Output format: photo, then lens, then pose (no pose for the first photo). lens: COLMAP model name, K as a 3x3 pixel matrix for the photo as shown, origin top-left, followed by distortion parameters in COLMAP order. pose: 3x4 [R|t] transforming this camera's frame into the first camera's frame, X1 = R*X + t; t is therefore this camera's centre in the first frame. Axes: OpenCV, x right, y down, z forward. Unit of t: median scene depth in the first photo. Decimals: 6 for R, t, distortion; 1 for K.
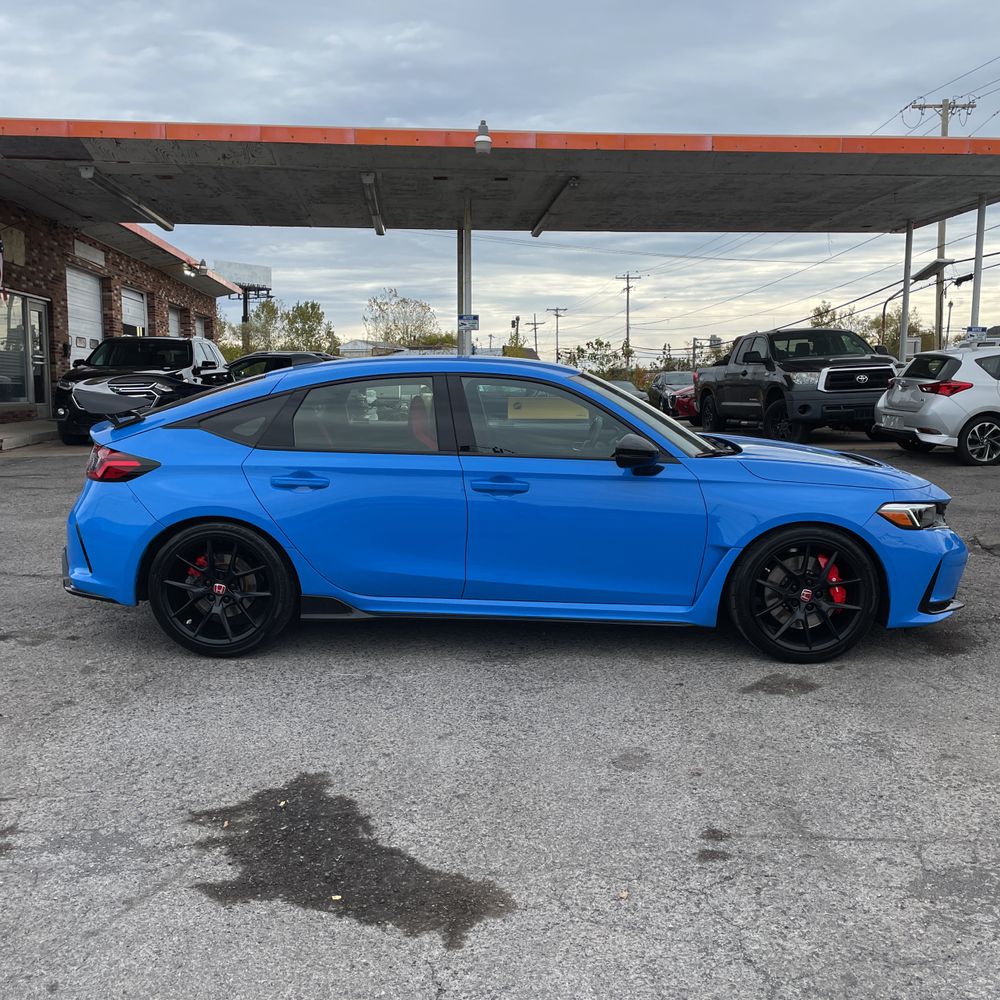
lens RADIAL K [[1009.3, 0, 500.8], [0, 1009.3, 501.2], [0, 0, 1]] dist [0.030557, 0.000000]
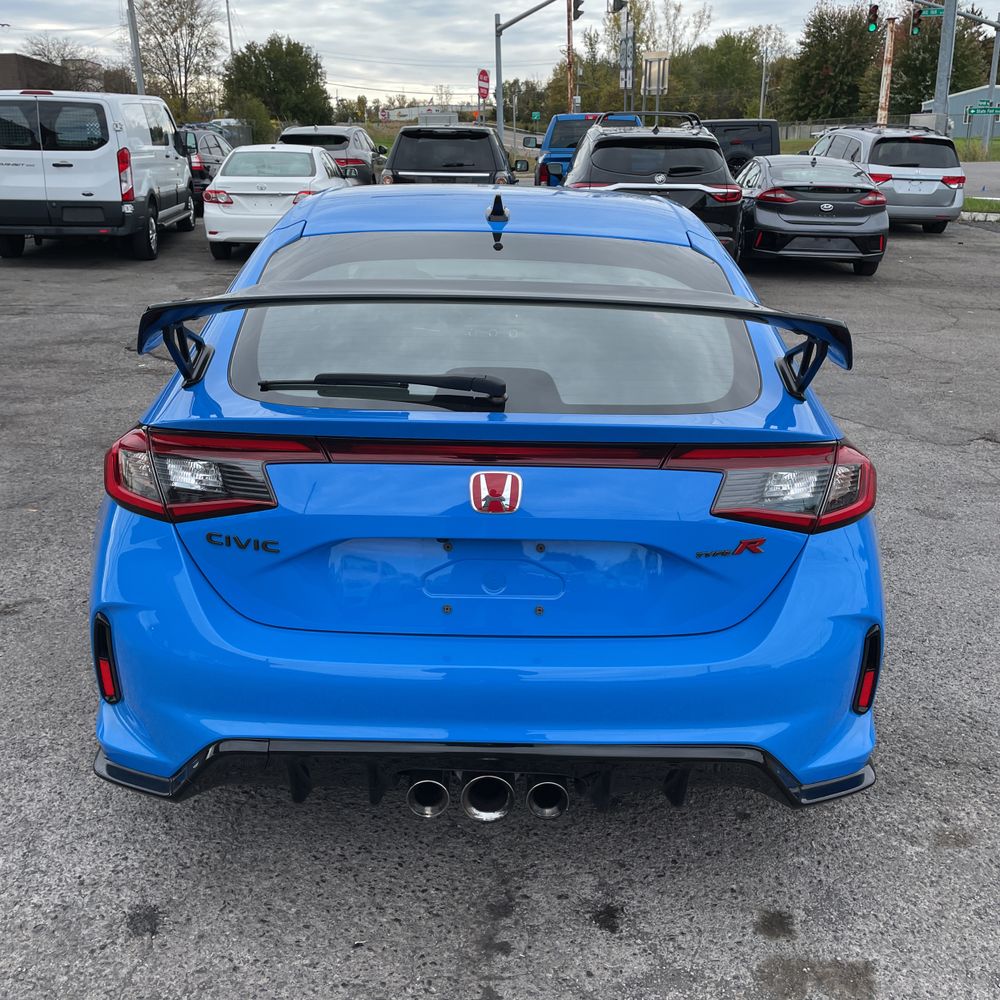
lens RADIAL K [[1009.3, 0, 512.5], [0, 1009.3, 485.9], [0, 0, 1]] dist [0.030557, 0.000000]
pose [[-0.043830, -0.308627, 0.950173, -0.234435], [0.125356, 0.941871, 0.311713, -0.054641], [-0.991143, 0.132772, -0.002594, 0.336528]]
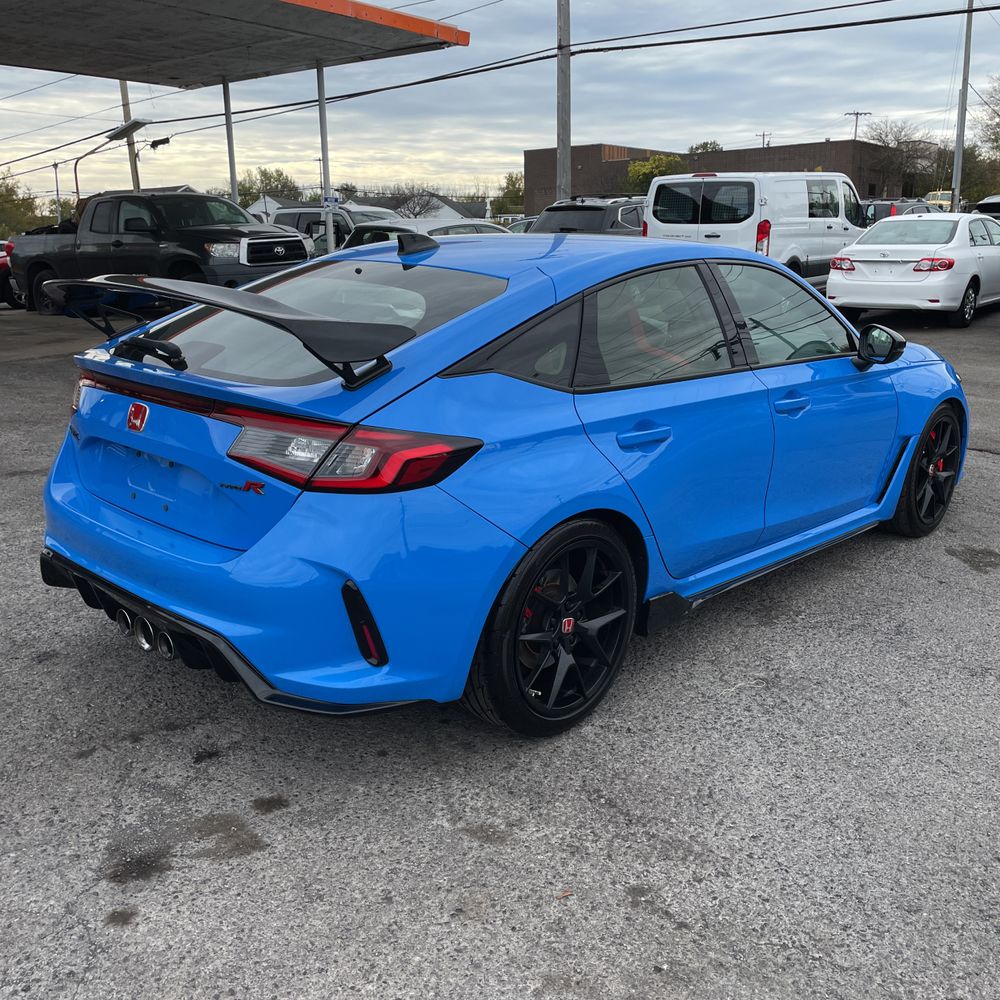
lens RADIAL K [[1009.3, 0, 516.1], [0, 1009.3, 496.7], [0, 0, 1]] dist [0.030557, 0.000000]
pose [[0.658214, -0.191687, 0.728018, -0.211992], [0.100770, 0.980772, 0.167129, -0.028148], [-0.746056, -0.036644, 0.664874, 0.177336]]
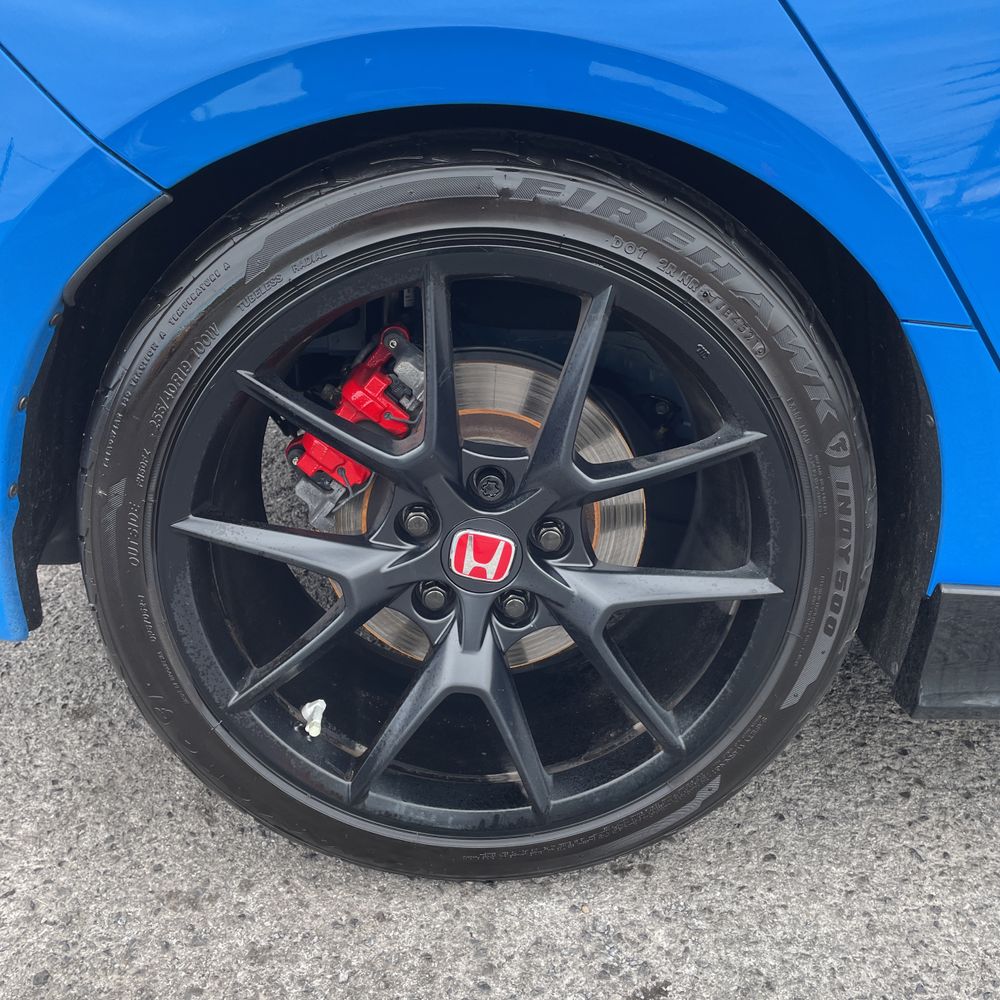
lens RADIAL K [[1009.3, 0, 502.8], [0, 1009.3, 494.6], [0, 0, 1]] dist [0.030557, 0.000000]
pose [[0.999077, -0.013134, 0.040888, -0.081170], [0.004650, 0.979573, 0.201033, 0.011394], [-0.042693, -0.200658, 0.978731, 0.238042]]
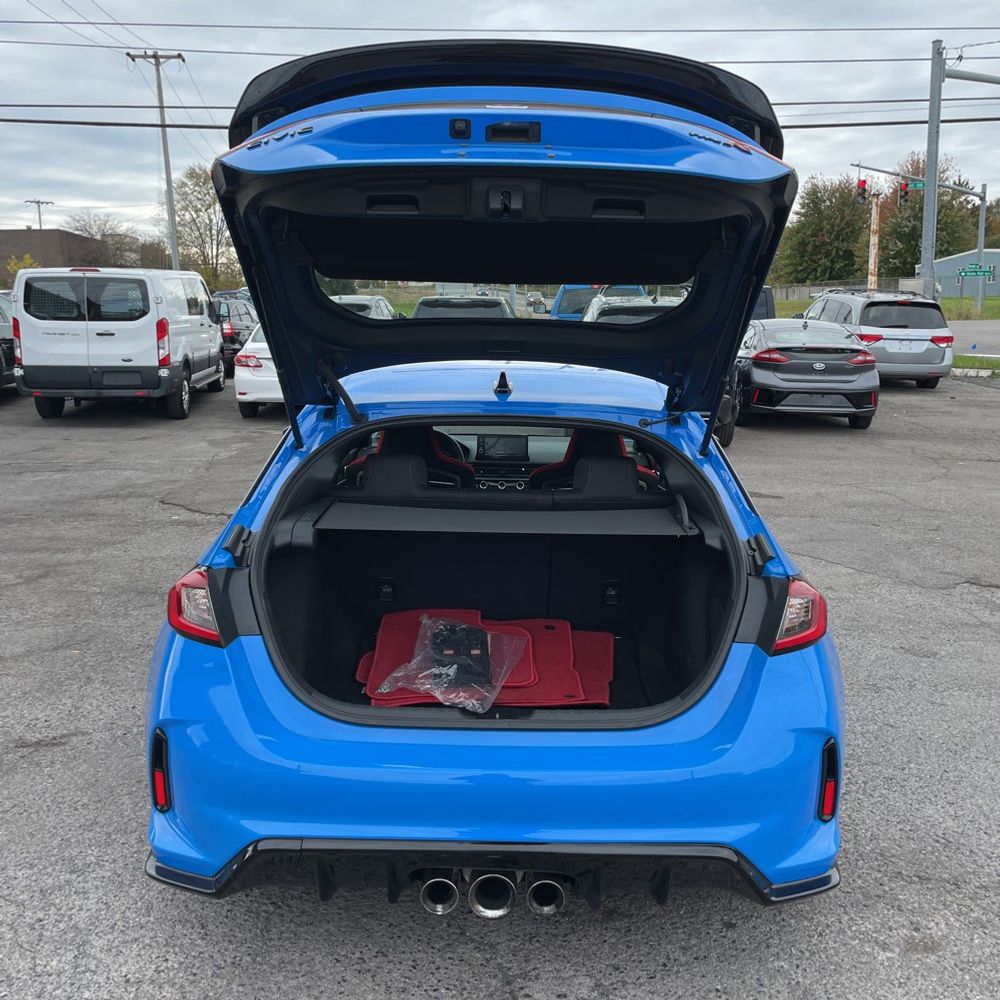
lens RADIAL K [[1009.3, 0, 515.3], [0, 1009.3, 480.4], [0, 0, 1]] dist [0.030557, 0.000000]
pose [[-0.033796, -0.159408, 0.986634, -0.257279], [0.132968, 0.977705, 0.162520, -0.058743], [-0.990544, 0.136683, -0.011846, 0.335031]]
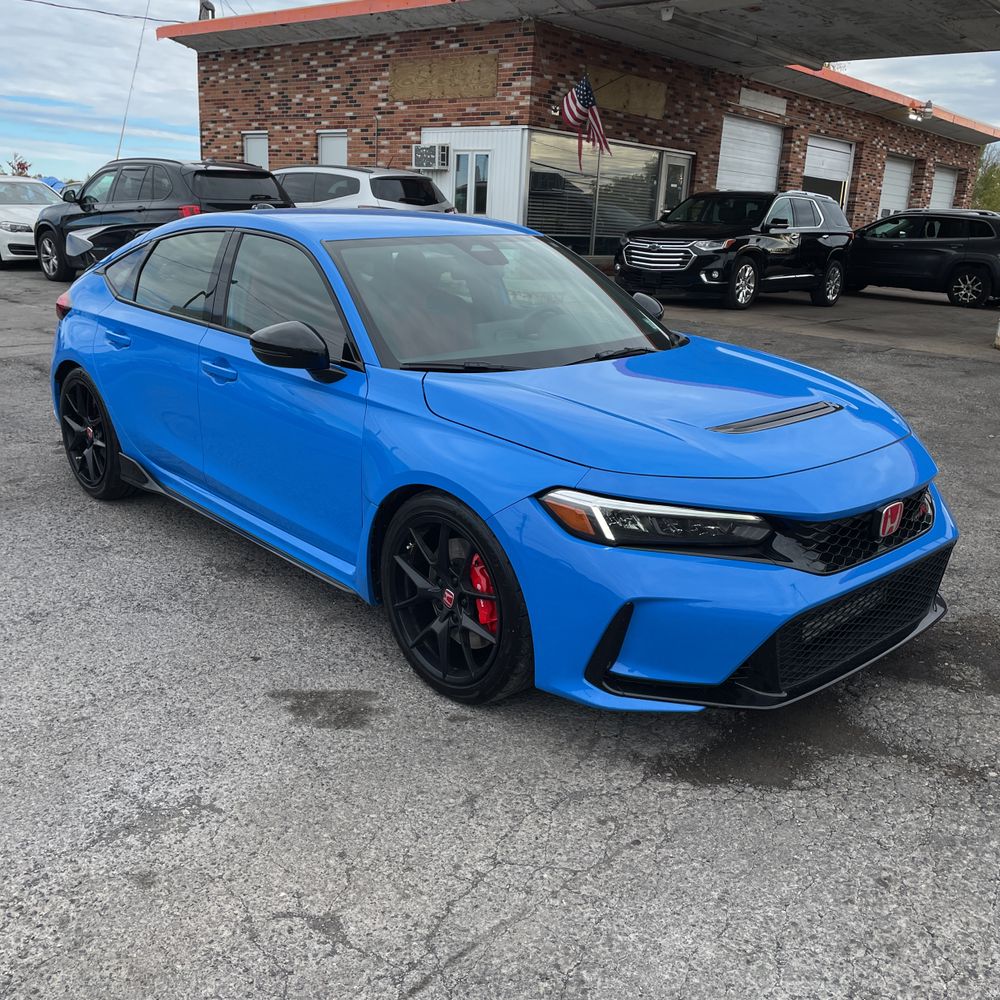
lens RADIAL K [[1009.3, 0, 494.5], [0, 1009.3, 504.0], [0, 0, 1]] dist [0.030557, 0.000000]
pose [[0.690684, 0.219869, -0.688922, 0.215891], [-0.123819, 0.974546, 0.186890, -0.026157], [0.712478, -0.043780, 0.700328, 0.161322]]
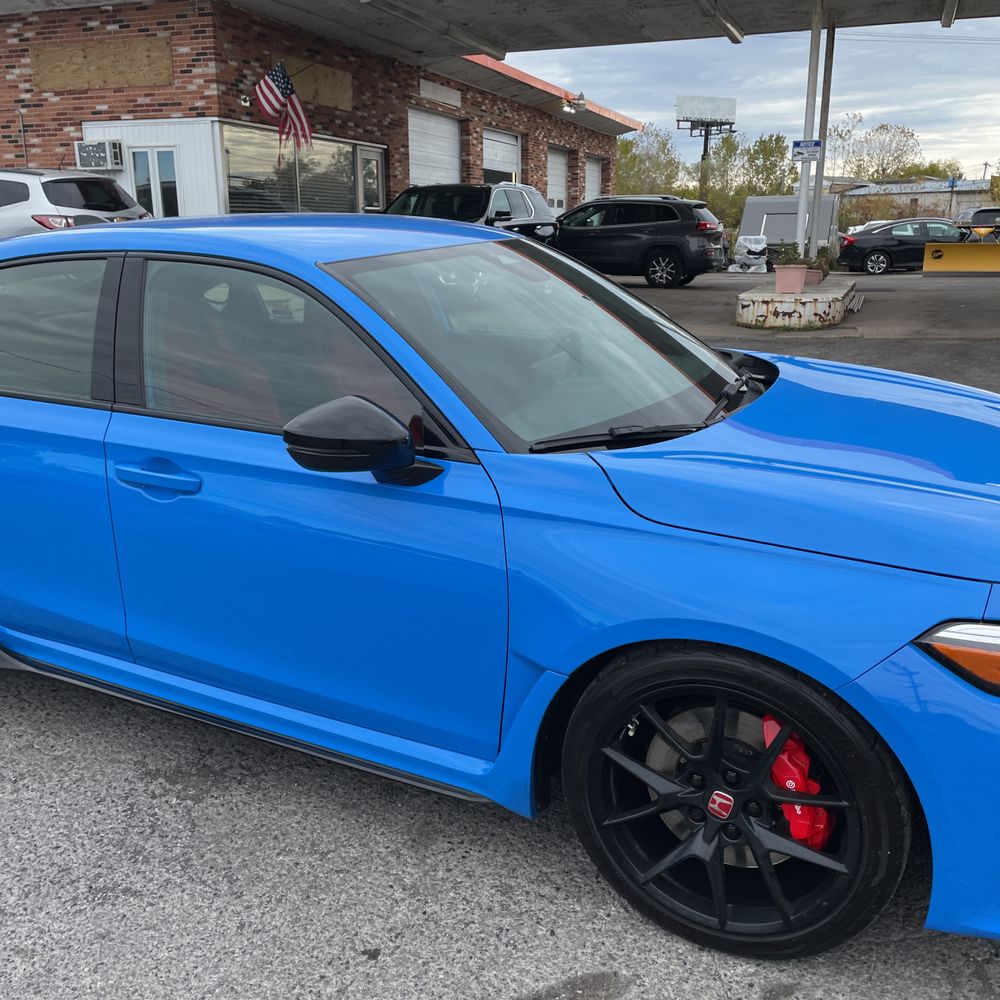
lens RADIAL K [[1009.3, 0, 503.9], [0, 1009.3, 497.7], [0, 0, 1]] dist [0.030557, 0.000000]
pose [[0.901483, 0.102434, -0.420518, 0.109303], [-0.039887, 0.987118, 0.154945, -0.026575], [0.430973, -0.122907, 0.893955, 0.171523]]
